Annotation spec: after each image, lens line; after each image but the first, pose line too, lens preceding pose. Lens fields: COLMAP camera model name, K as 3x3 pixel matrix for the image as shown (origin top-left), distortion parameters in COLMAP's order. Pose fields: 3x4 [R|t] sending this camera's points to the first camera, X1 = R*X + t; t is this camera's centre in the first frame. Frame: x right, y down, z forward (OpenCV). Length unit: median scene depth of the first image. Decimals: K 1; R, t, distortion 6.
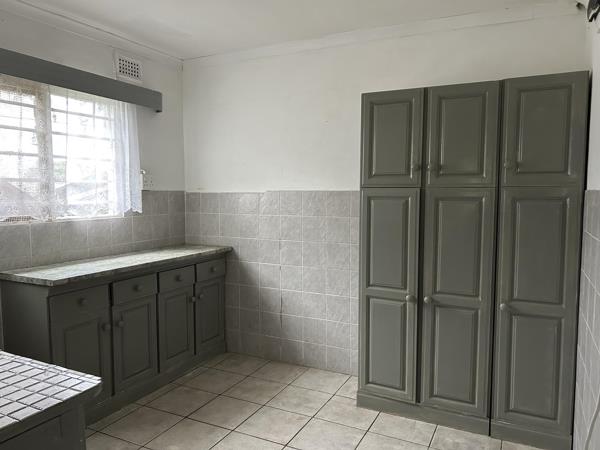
lens RADIAL K [[453.1, 0, 297.8], [0, 453.1, 222.3], [0, 0, 1]] dist [0.002857, -0.000671]
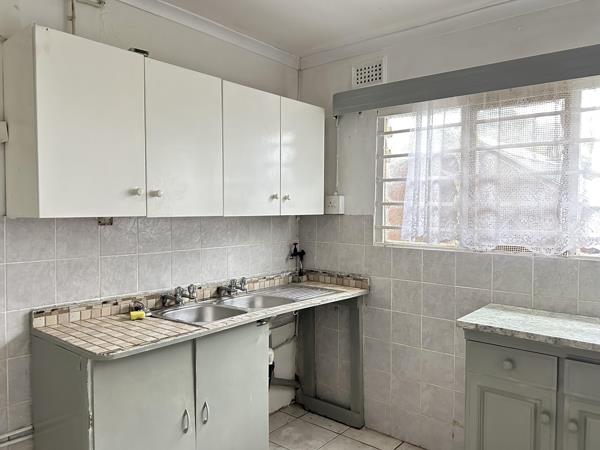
lens RADIAL K [[453.1, 0, 297.8], [0, 453.1, 222.3], [0, 0, 1]] dist [0.002857, -0.000671]
pose [[-0.218597, 0.036517, -0.975132, 0.317274], [-0.071707, 0.995997, 0.053373, -0.072530], [0.973177, 0.081591, -0.215103, 0.751253]]
